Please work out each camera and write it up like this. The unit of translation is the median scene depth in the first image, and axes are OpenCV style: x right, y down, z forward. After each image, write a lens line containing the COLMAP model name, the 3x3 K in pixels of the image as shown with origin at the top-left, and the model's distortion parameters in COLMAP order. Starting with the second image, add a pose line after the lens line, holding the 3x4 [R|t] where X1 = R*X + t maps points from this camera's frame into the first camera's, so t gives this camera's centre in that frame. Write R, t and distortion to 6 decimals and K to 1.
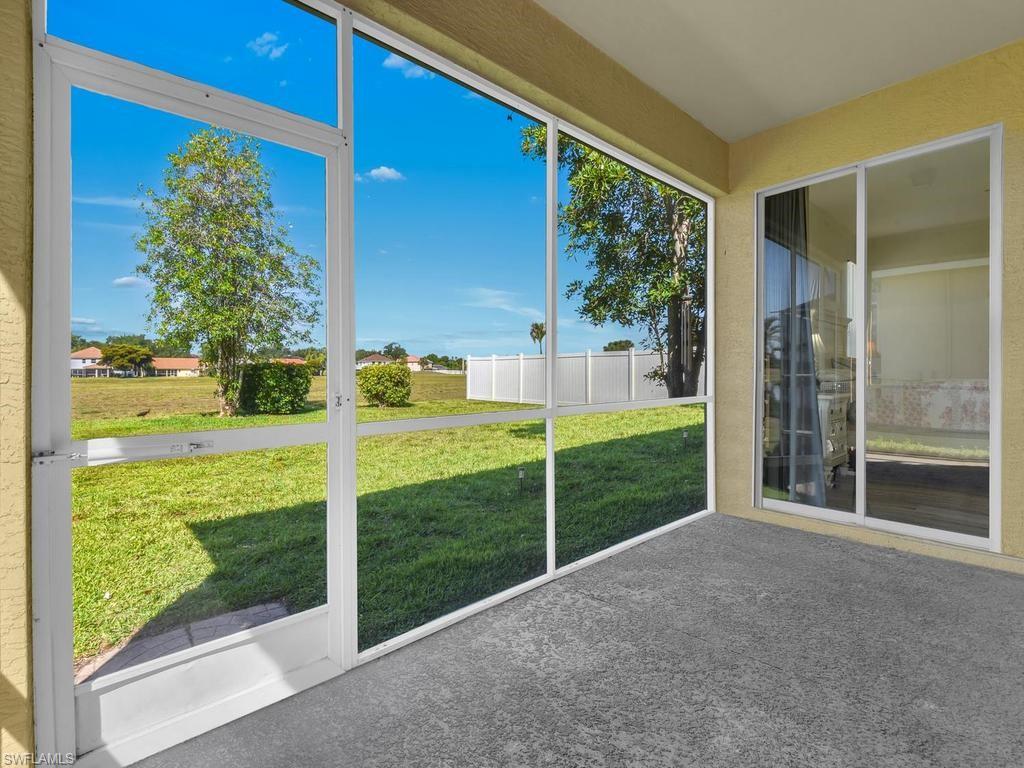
lens RADIAL K [[464.7, 0, 515.6], [0, 464.7, 383.9], [0, 0, 1]] dist [-0.000322, -0.009322]
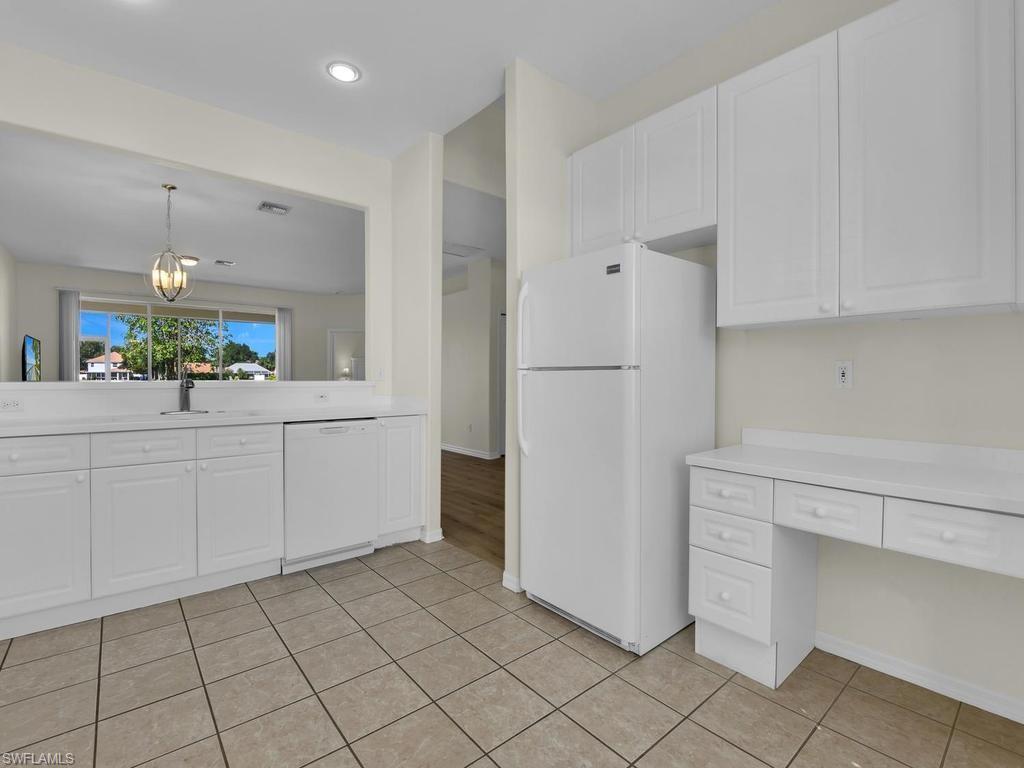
lens RADIAL K [[468.4, 0, 516.2], [0, 468.4, 382.2], [0, 0, 1]] dist [0.000929, -0.009413]
pose [[0.999306, 0.006933, -0.036606, 0.535941], [-0.007480, 0.999862, -0.014818, 0.000812], [0.036498, 0.015082, 0.999220, -0.486671]]
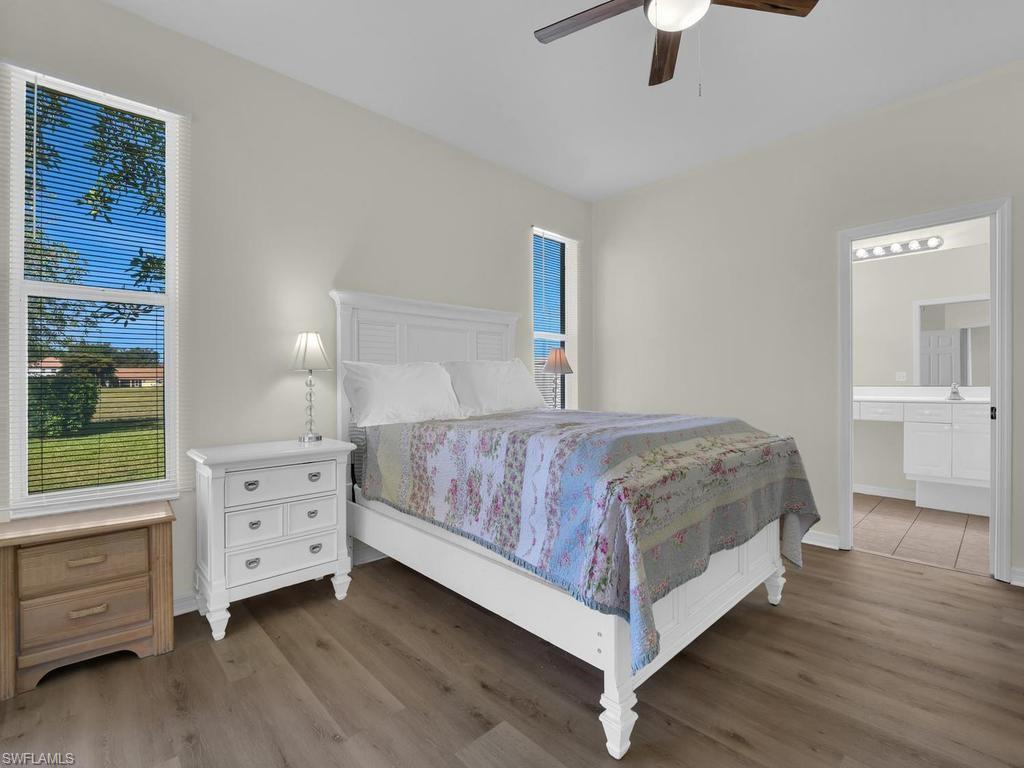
lens RADIAL K [[468.4, 0, 516.2], [0, 468.4, 382.2], [0, 0, 1]] dist [0.000929, -0.009413]
pose [[0.999901, 0.000009, 0.014066, 0.283477], [0.000344, 0.999686, -0.025052, -0.010689], [-0.014062, 0.025055, 0.999587, 0.146141]]
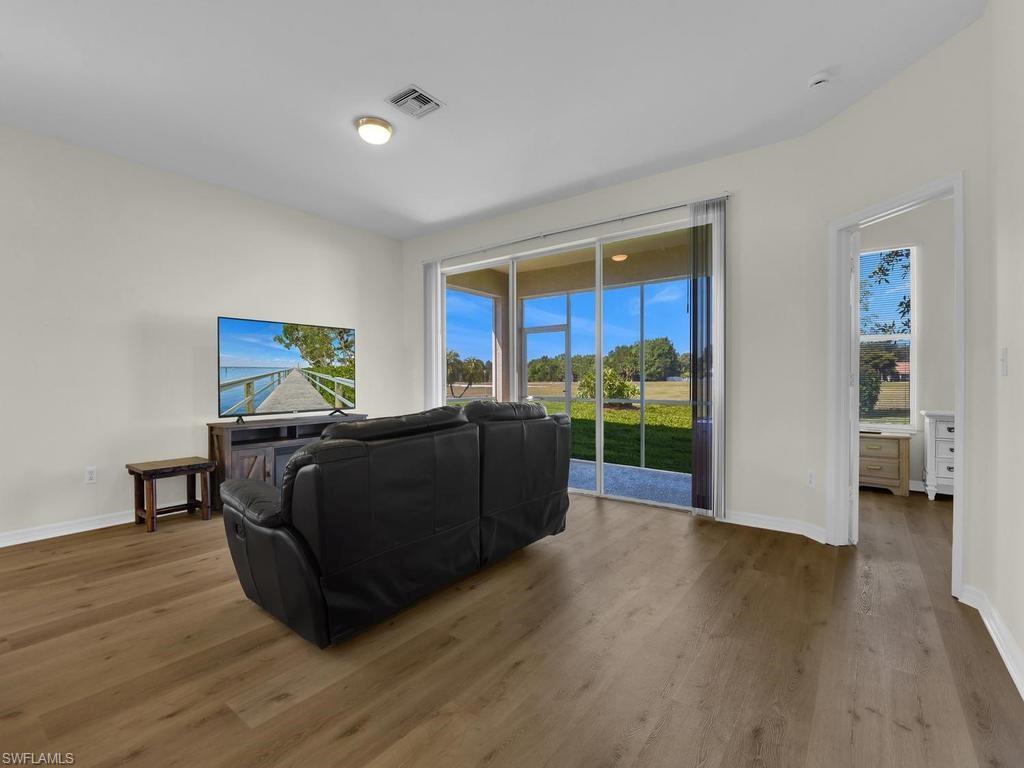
lens RADIAL K [[468.4, 0, 516.2], [0, 468.4, 382.2], [0, 0, 1]] dist [0.000929, -0.009413]
pose [[0.189898, 0.010444, -0.981748, 0.430363], [-0.023071, 0.999715, 0.006173, -0.007459], [0.981533, 0.021478, 0.190085, -0.021190]]
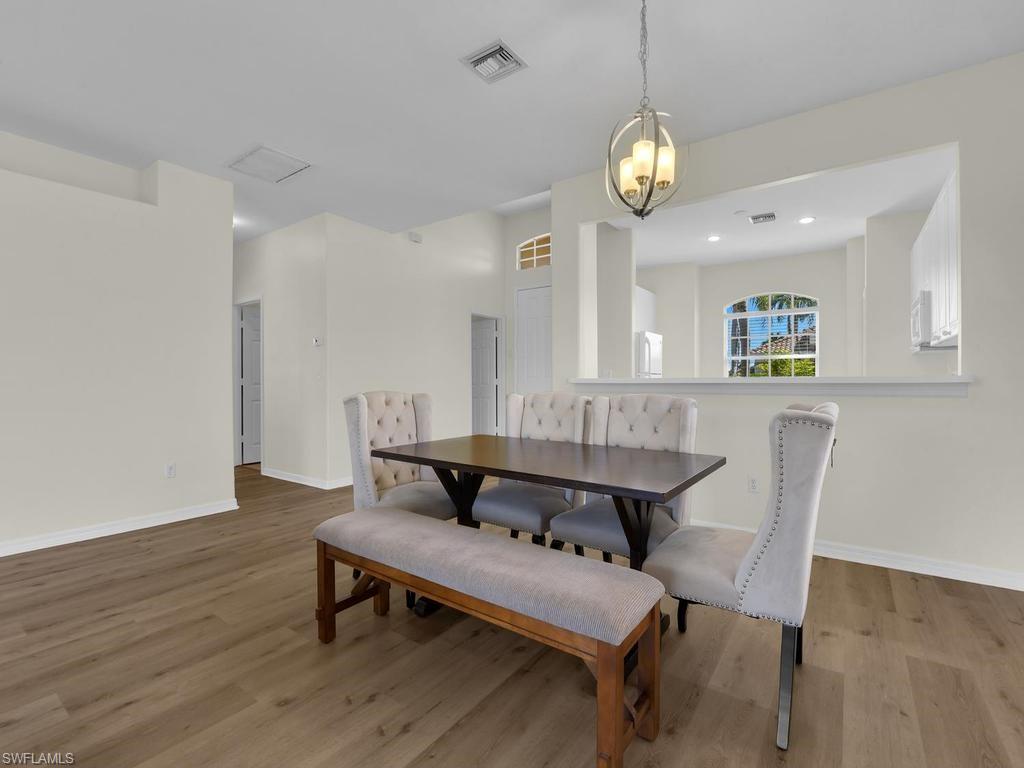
lens RADIAL K [[467.1, 0, 507.0], [0, 467.1, 382.5], [0, 0, 1]] dist [0.001302, -0.008816]
pose [[-0.198031, 0.003606, 0.980189, 0.188432], [0.026237, 0.999654, 0.001623, -0.002250], [-0.979844, 0.026039, -0.198058, -0.144308]]
